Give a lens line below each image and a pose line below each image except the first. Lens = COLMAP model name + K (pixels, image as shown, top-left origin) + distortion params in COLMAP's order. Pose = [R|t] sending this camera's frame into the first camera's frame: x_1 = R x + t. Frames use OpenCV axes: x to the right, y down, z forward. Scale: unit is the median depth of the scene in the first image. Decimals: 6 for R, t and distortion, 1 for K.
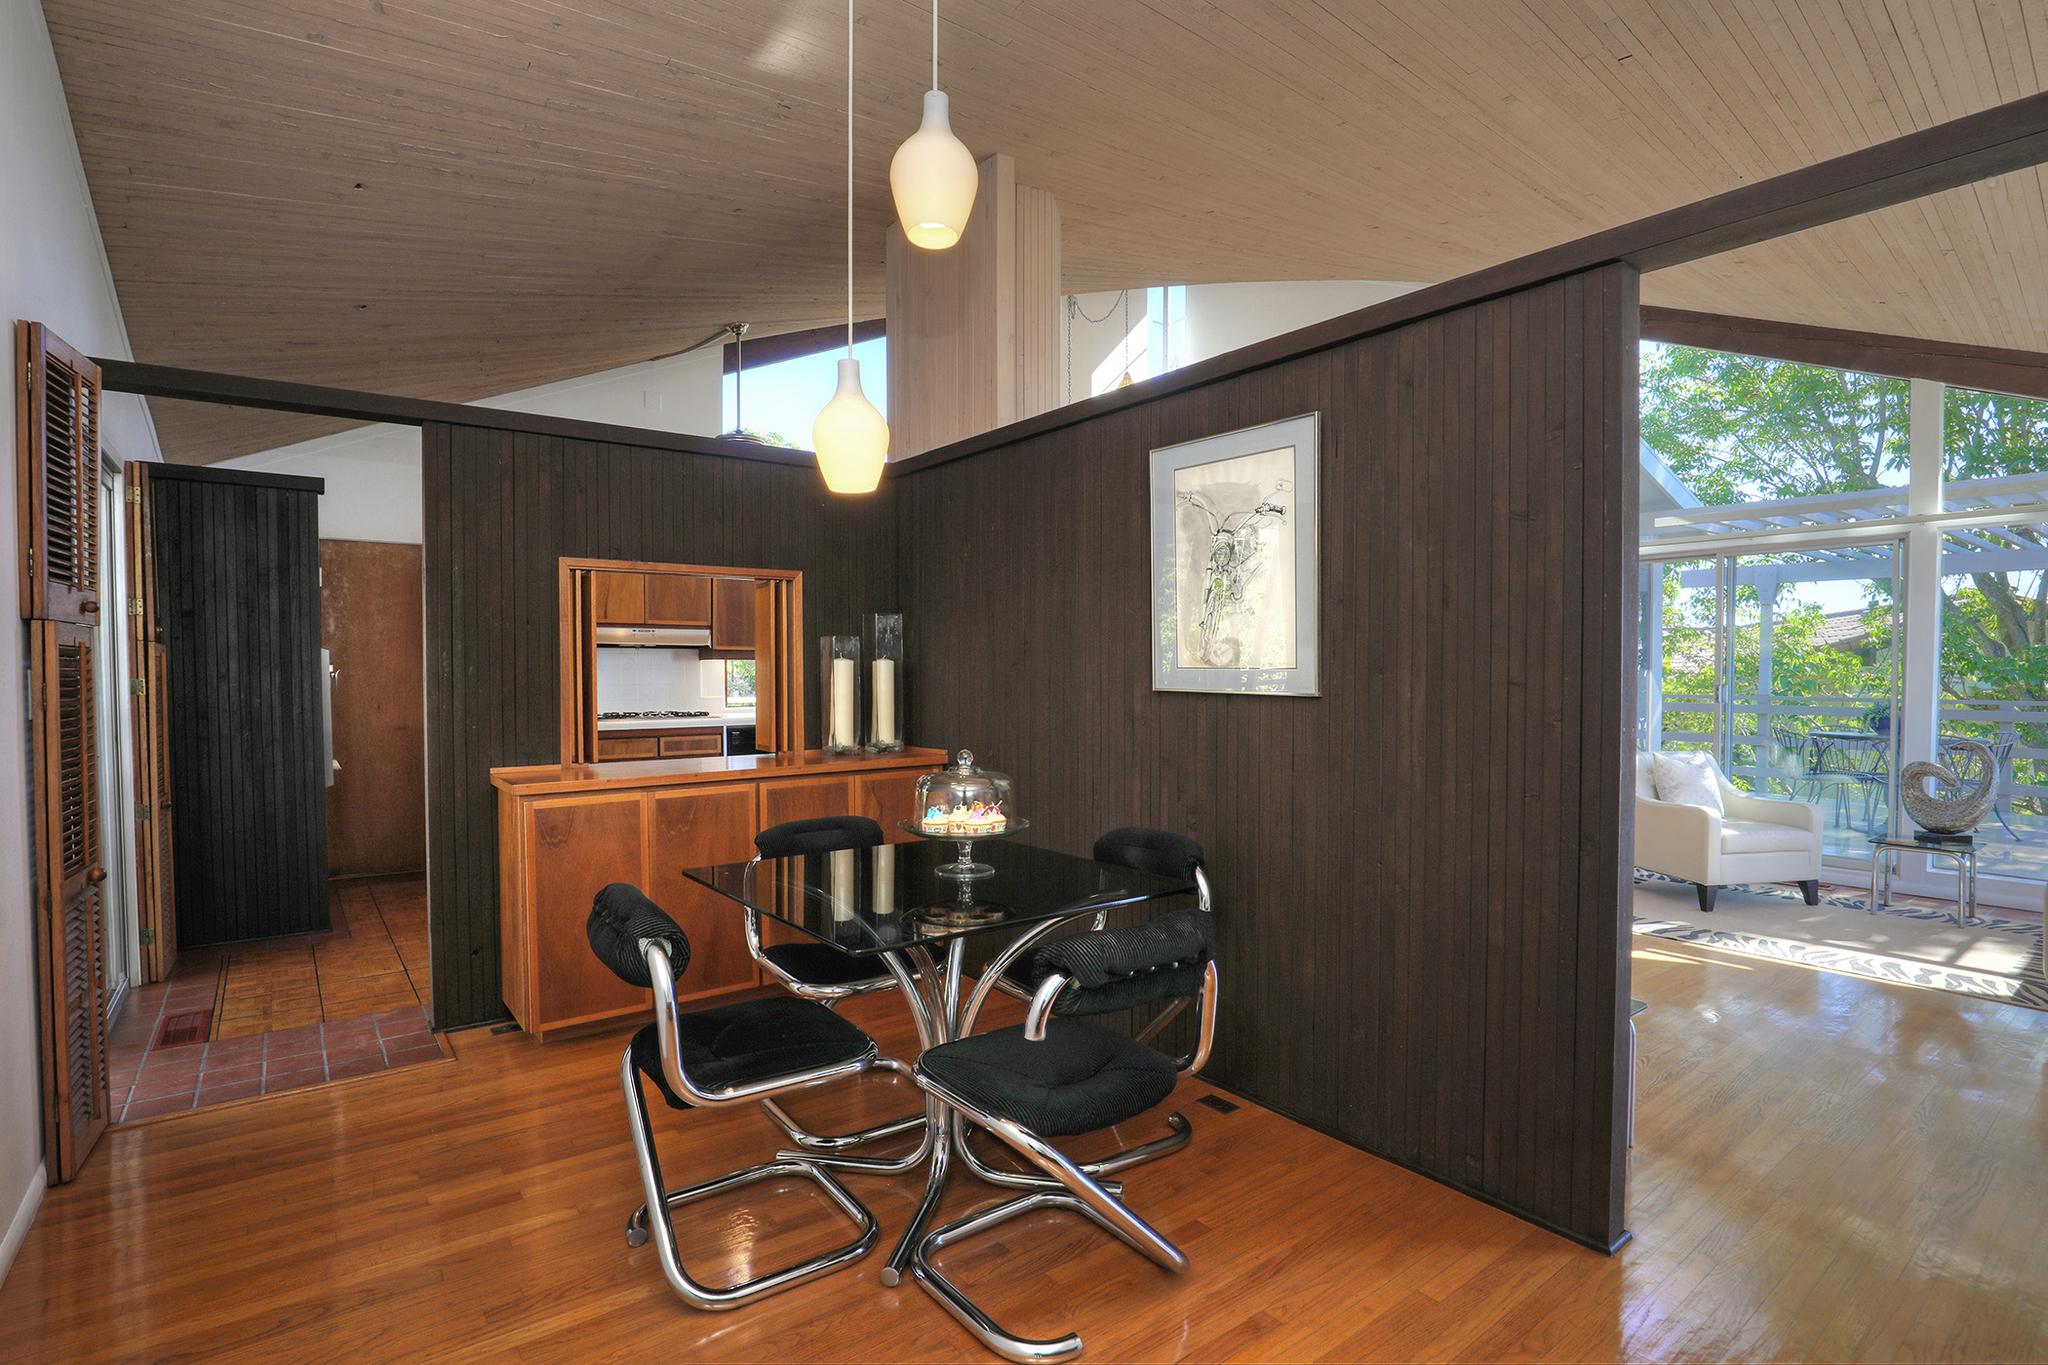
lens RADIAL K [[995.5, 0, 1024.0], [0, 995.5, 682.5], [0, 0, 1]] dist [-0.018652, -0.000134]
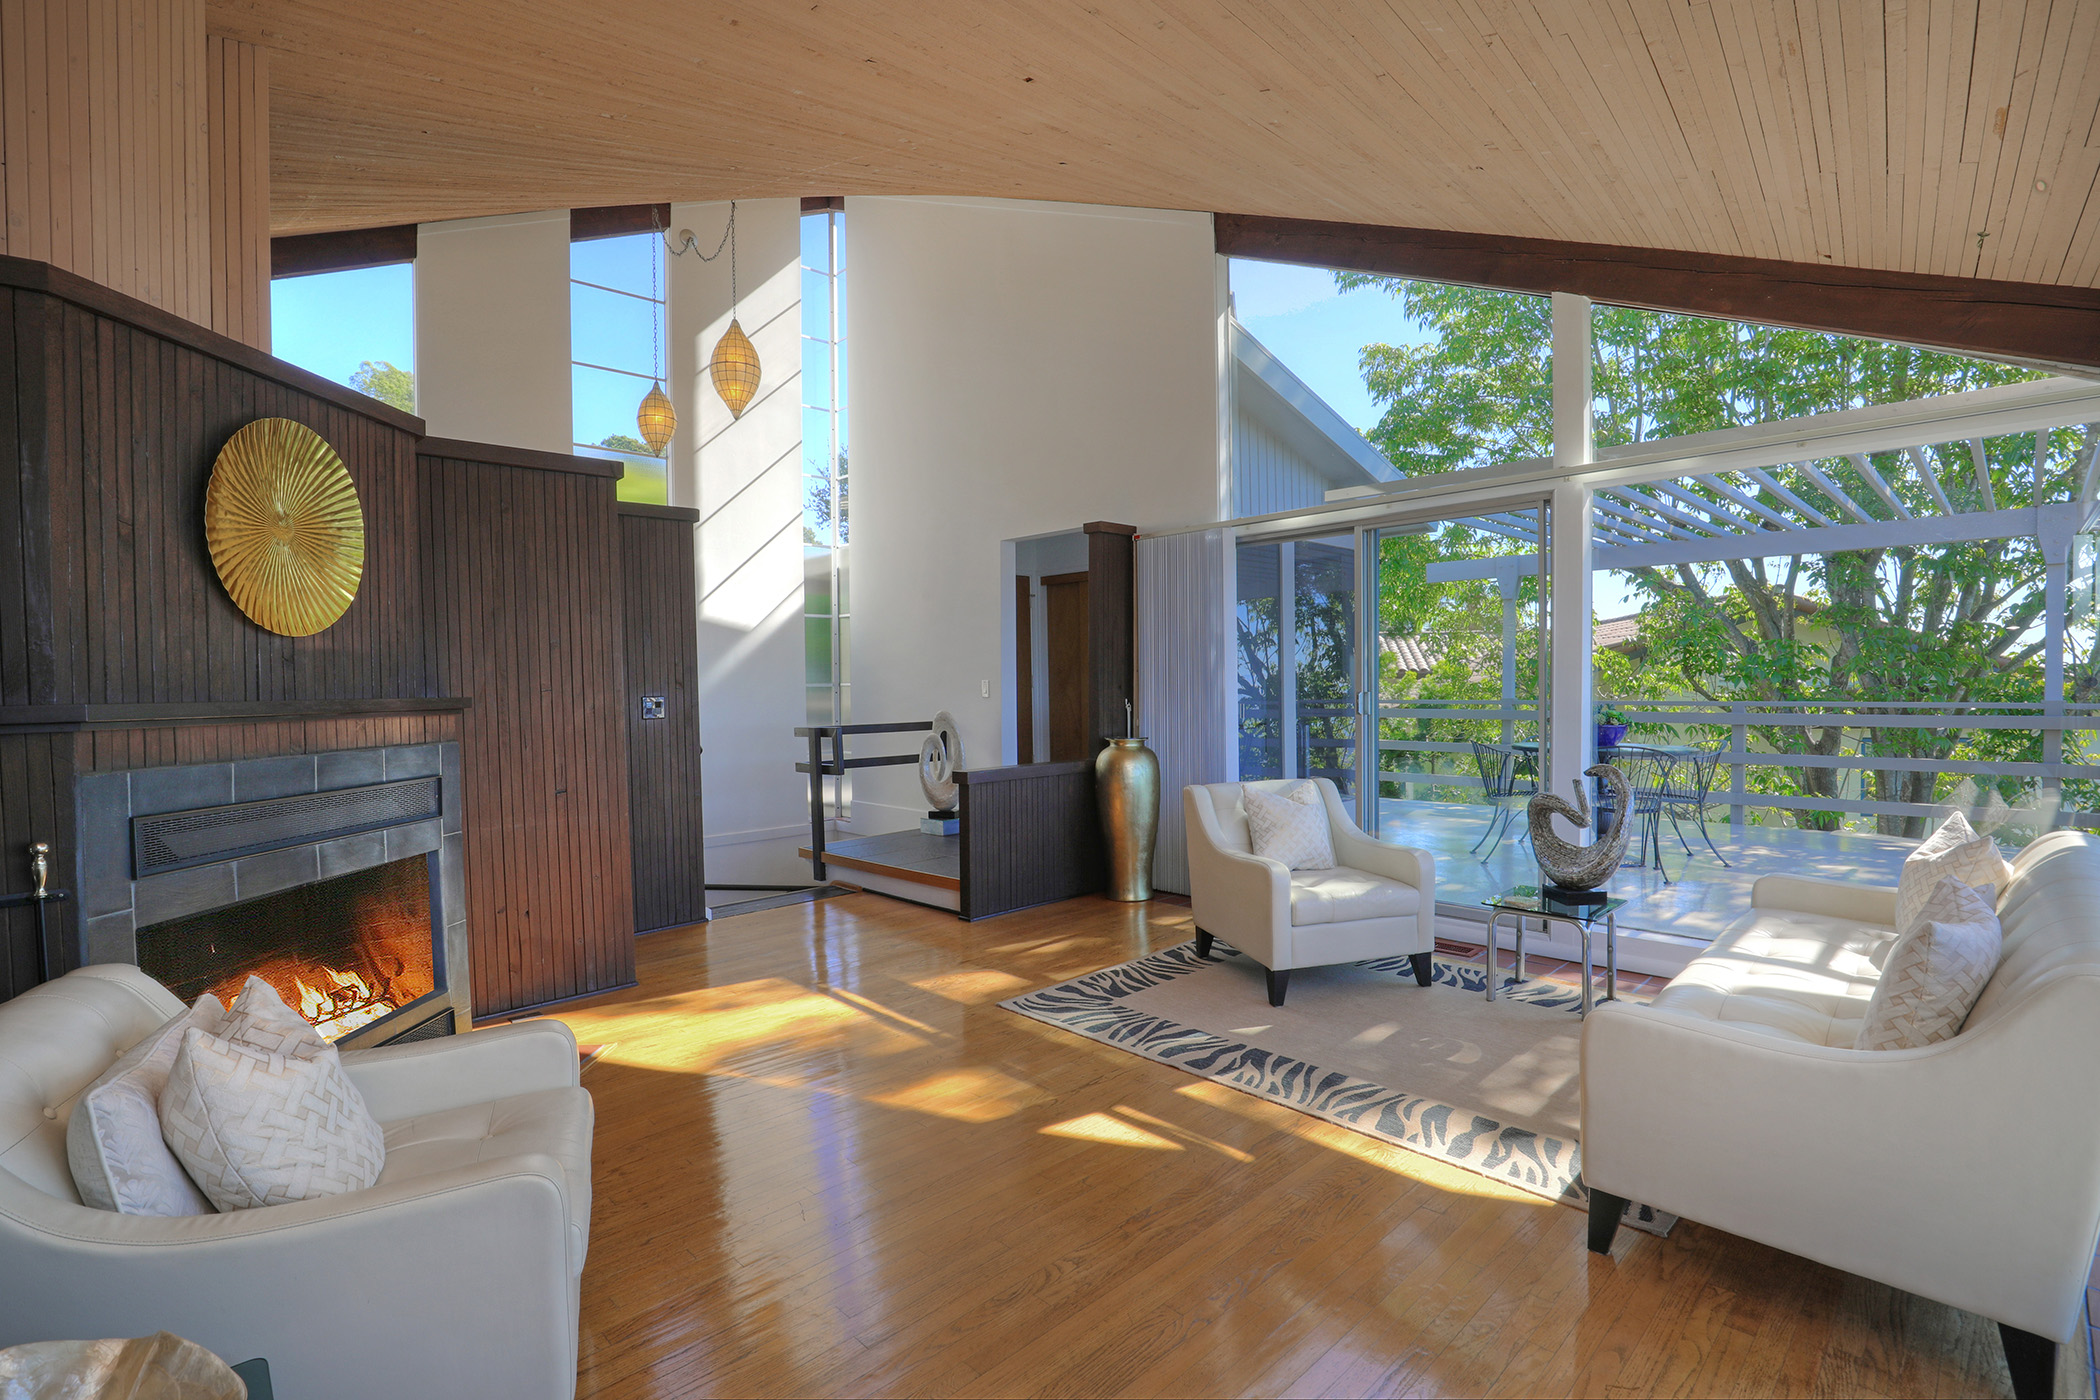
lens RADIAL K [[970.8, 0, 1050.0], [0, 970.8, 700.0], [0, 0, 1]] dist [-0.026621, 0.000082]
pose [[0.994969, -0.021917, 0.097753, 0.438339], [0.022066, 0.999756, -0.000450, 0.003605], [-0.097719, 0.002605, 0.995211, 0.290740]]
